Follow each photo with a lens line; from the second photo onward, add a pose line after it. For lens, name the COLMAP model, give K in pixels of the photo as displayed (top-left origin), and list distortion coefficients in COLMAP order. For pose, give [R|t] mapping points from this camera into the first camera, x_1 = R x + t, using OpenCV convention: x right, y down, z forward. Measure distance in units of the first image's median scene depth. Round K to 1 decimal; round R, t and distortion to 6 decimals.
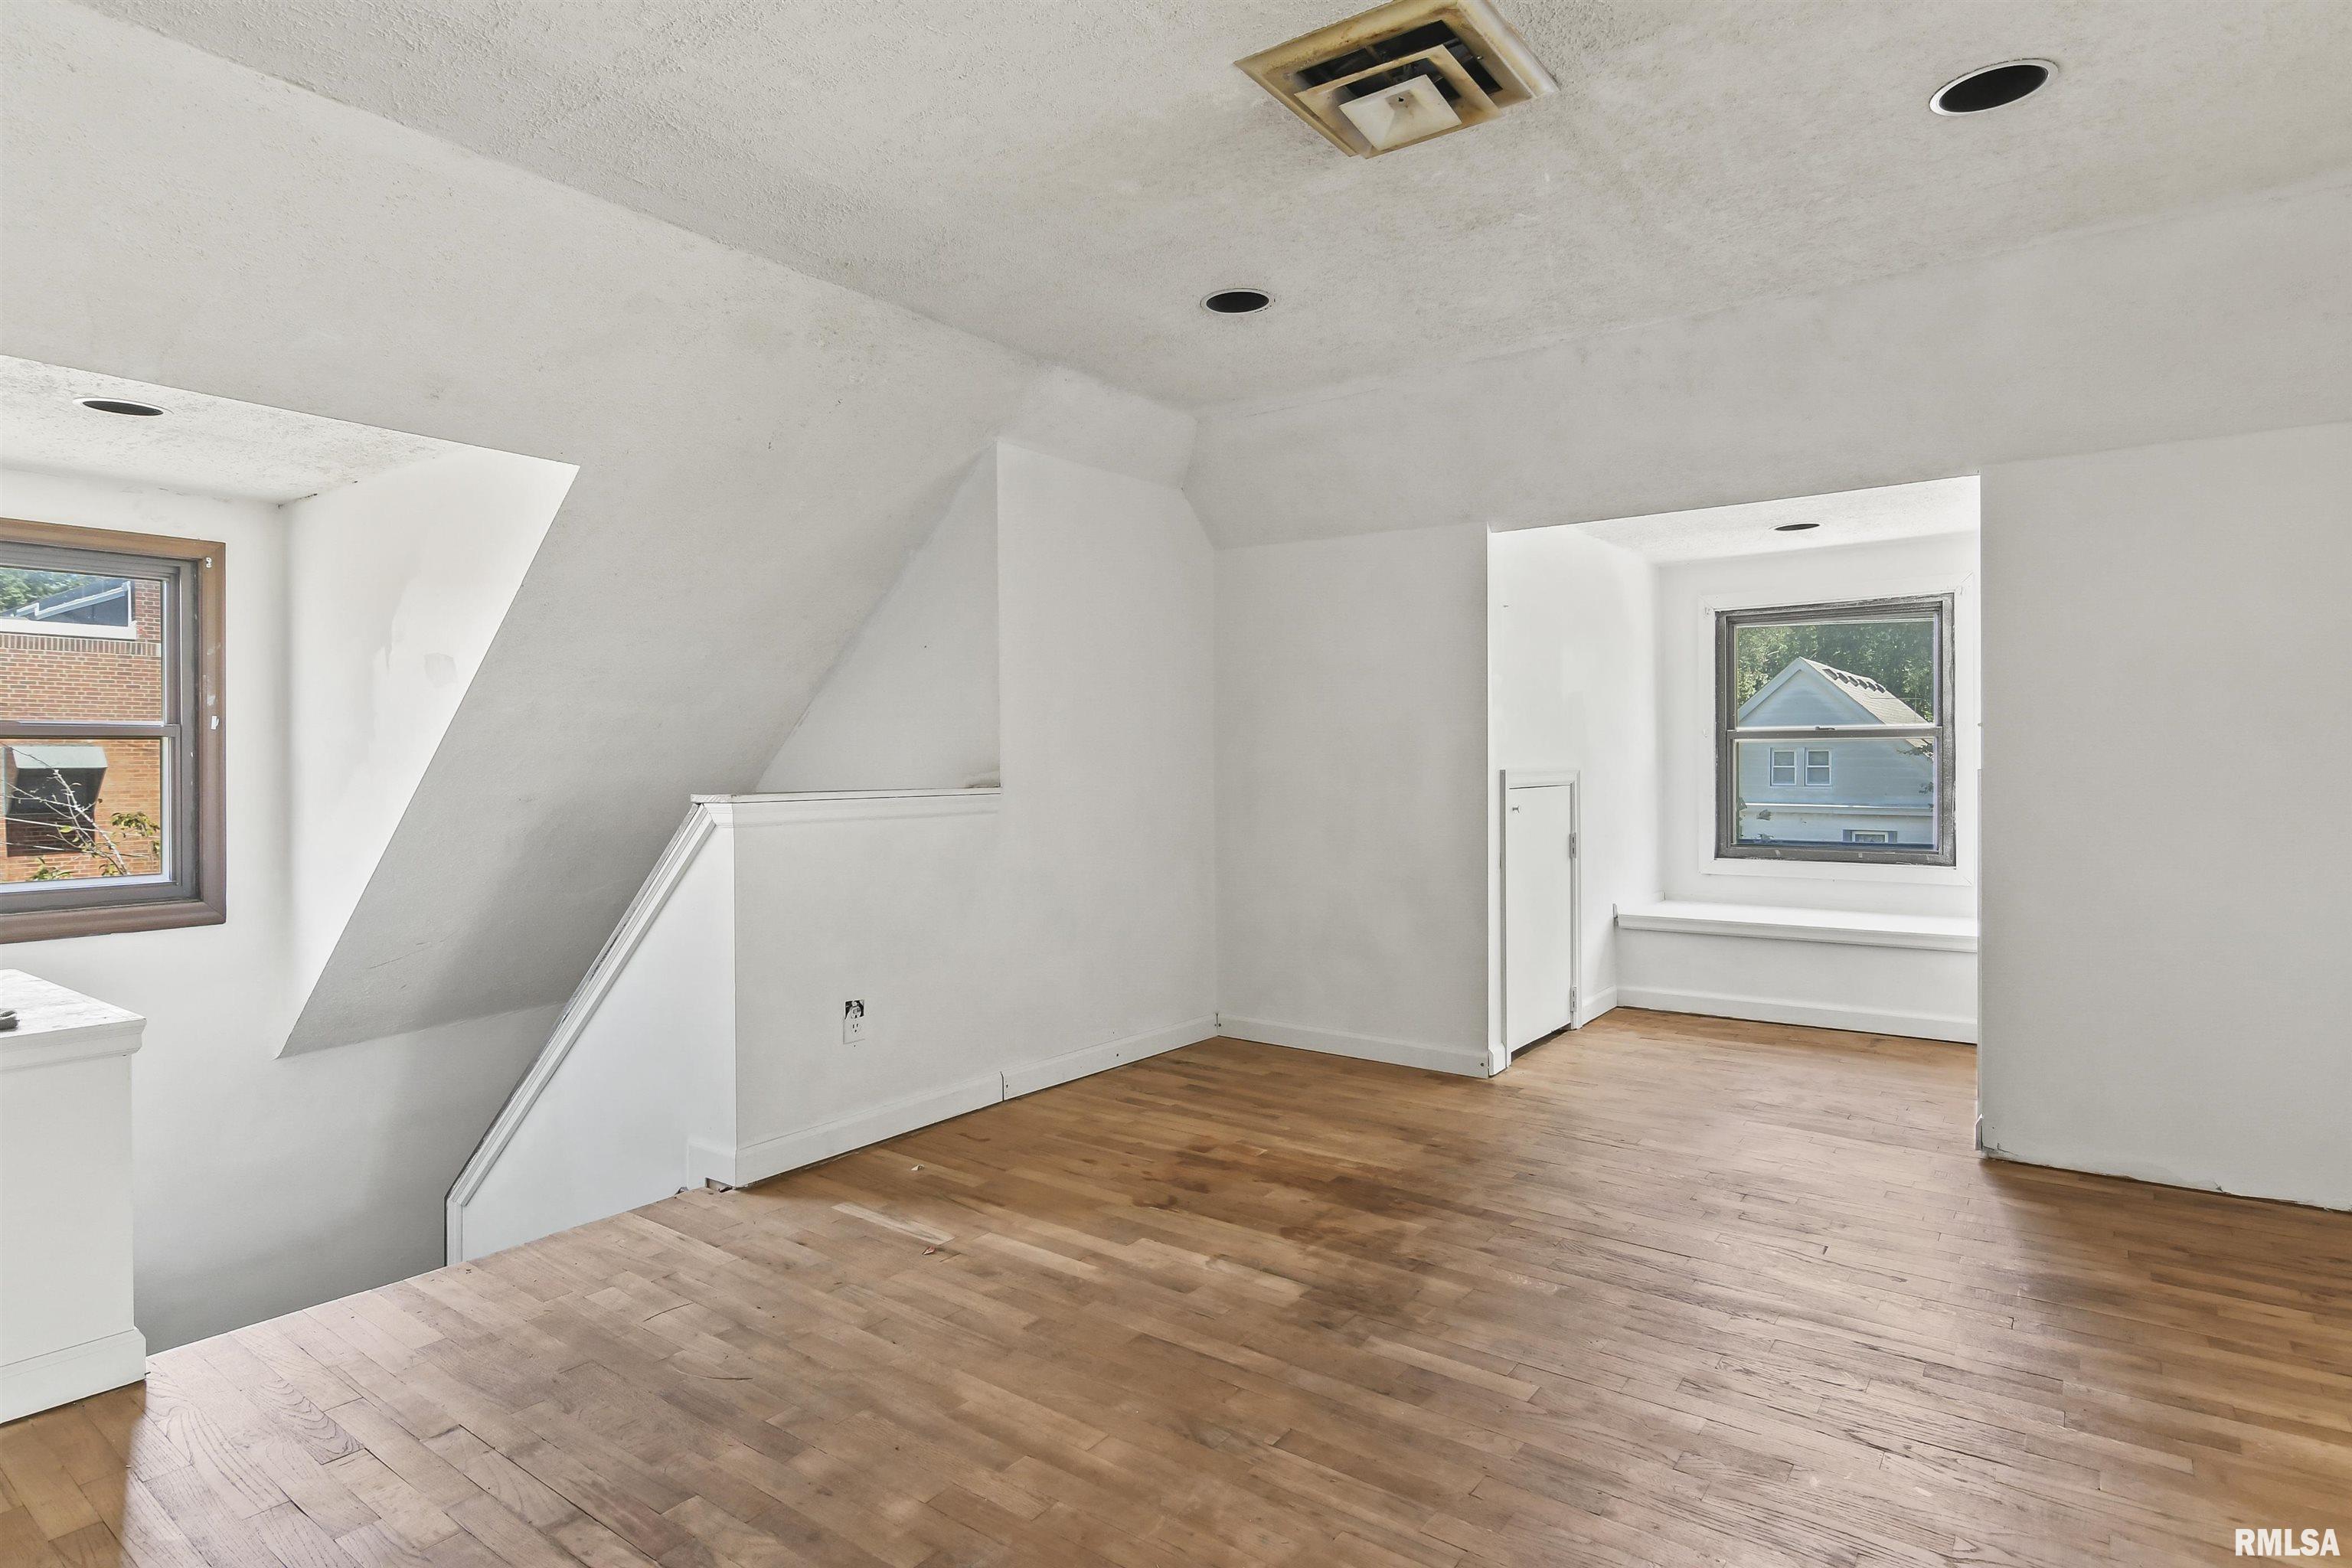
lens RADIAL K [[1289.5, 0, 1185.7], [0, 1289.5, 764.1], [0, 0, 1]] dist [0.012391, -0.005097]
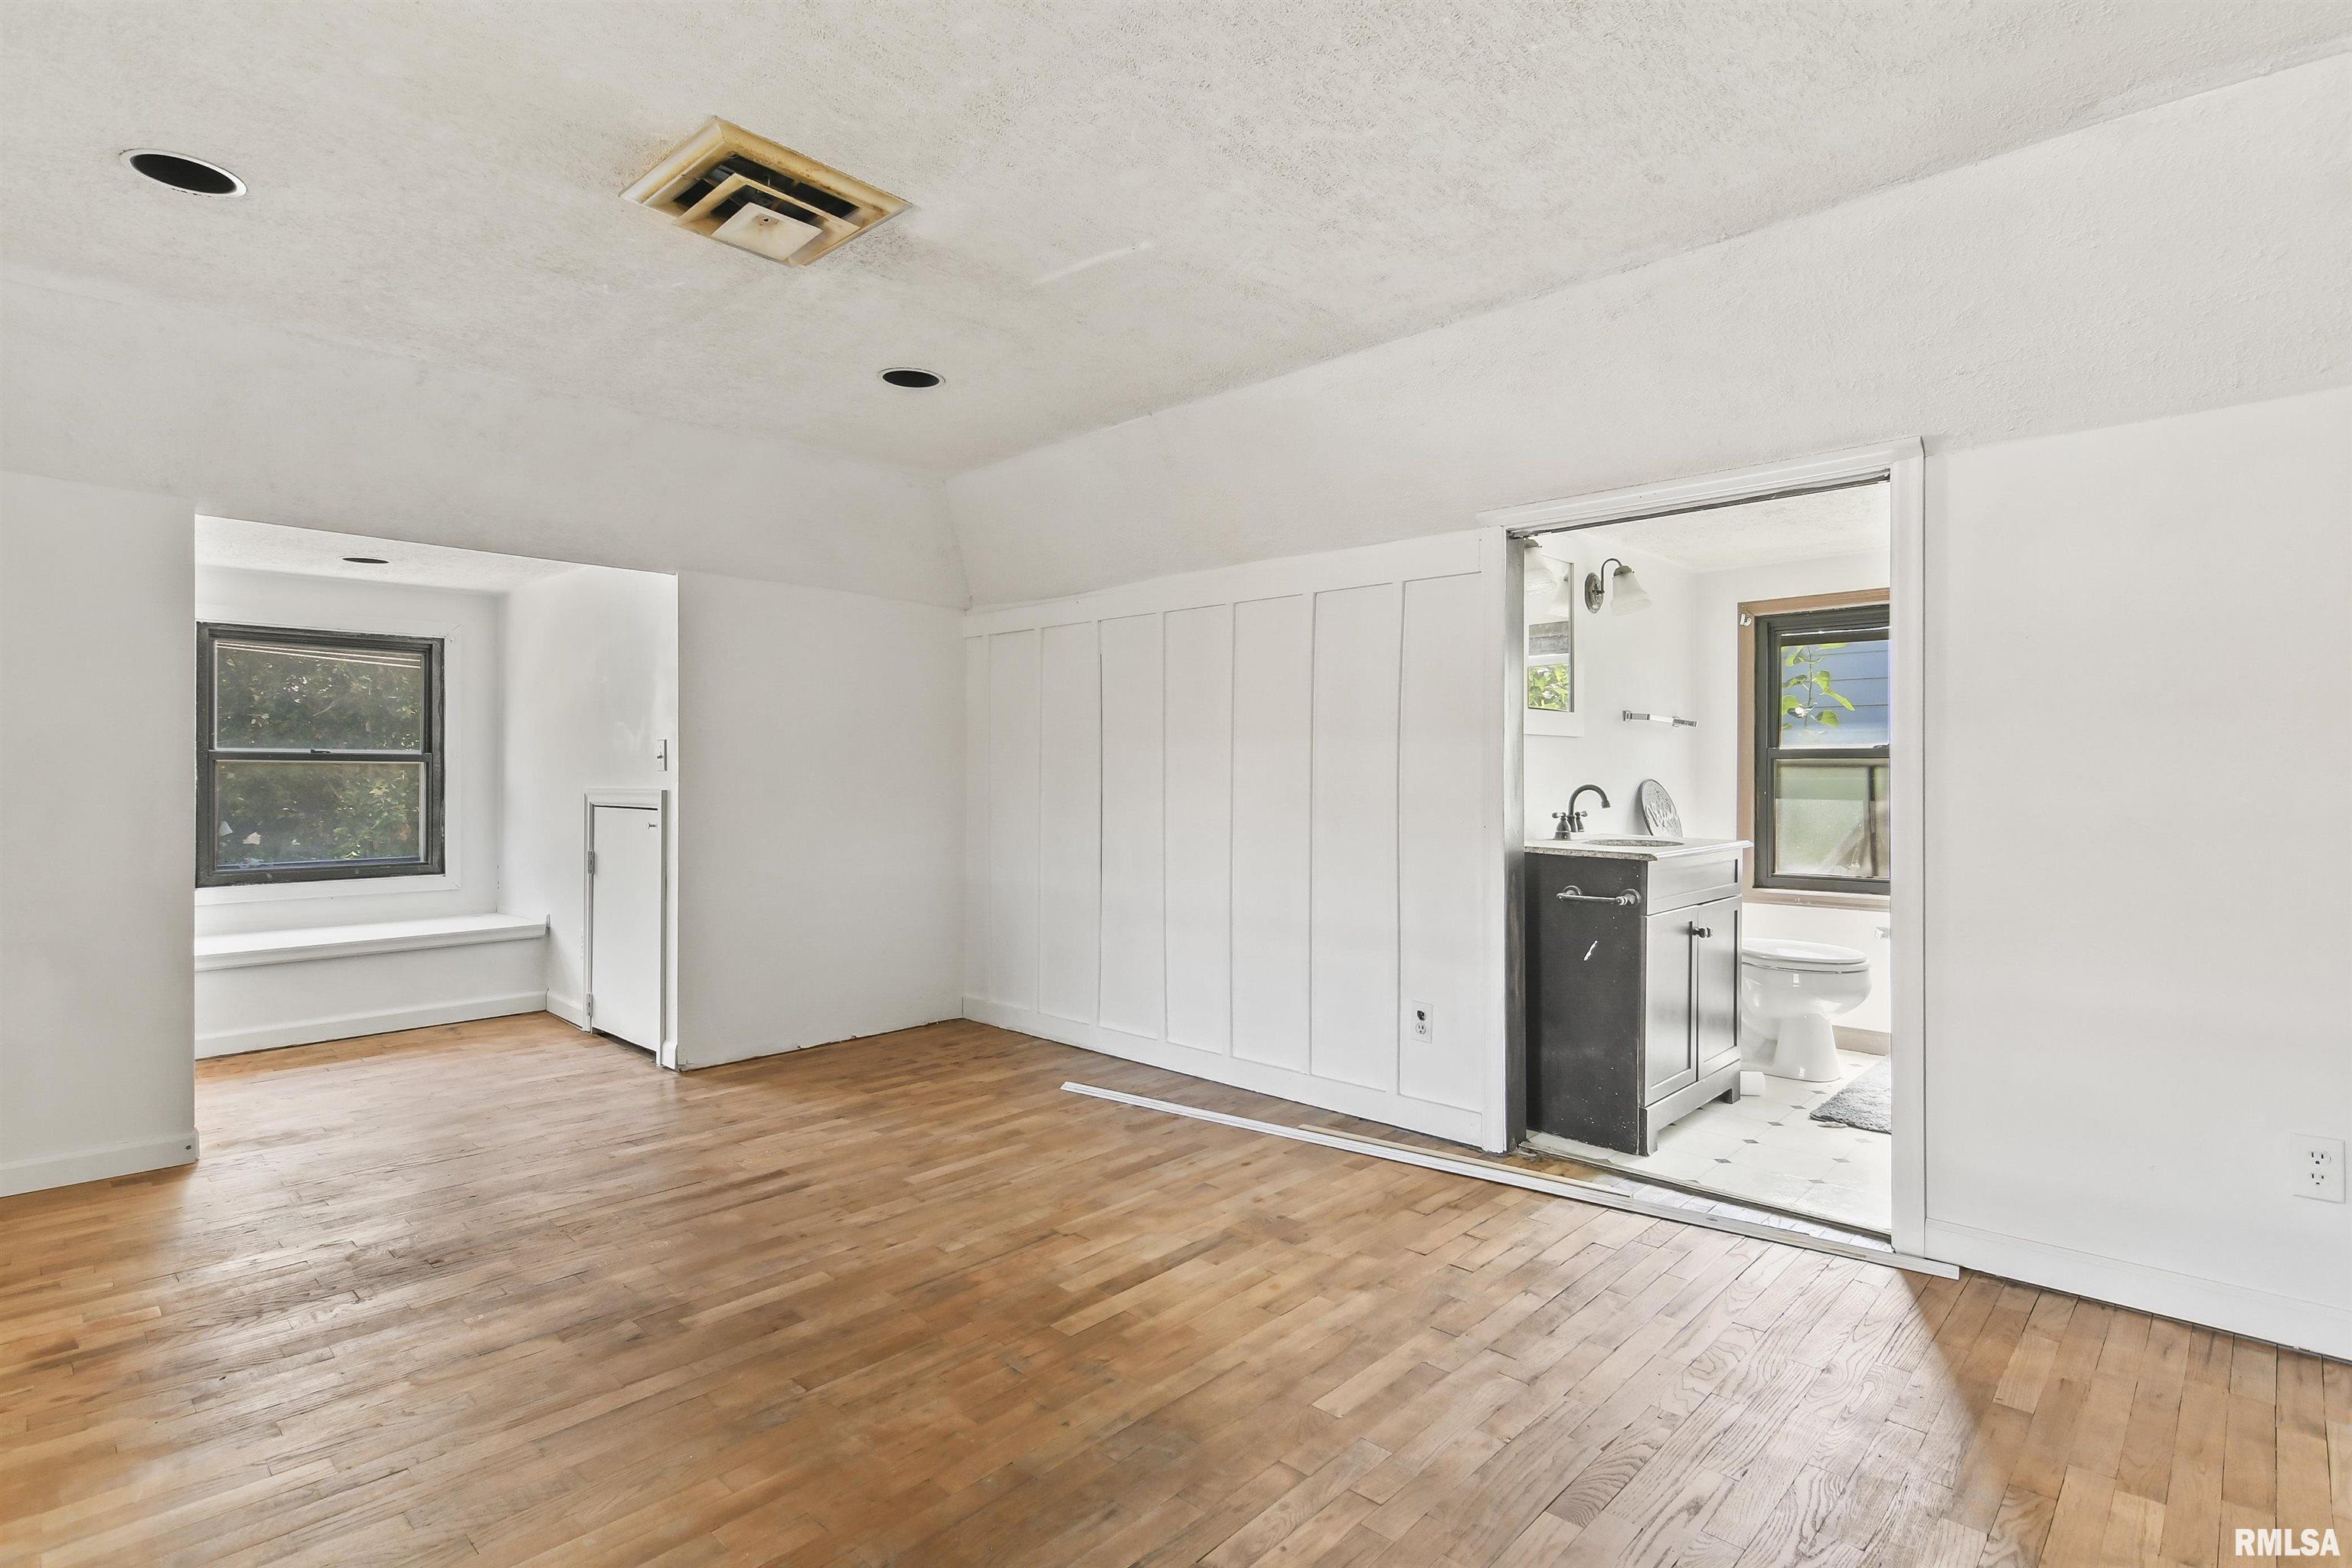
lens RADIAL K [[1139.1, 0, 1189.8], [0, 1139.1, 789.5], [0, 0, 1]] dist [0.005440, -0.000670]
pose [[0.100787, -0.005804, 0.994891, -0.703632], [-0.000972, 0.999982, 0.005932, -0.006937], [-0.994908, -0.001565, 0.100779, 0.443948]]
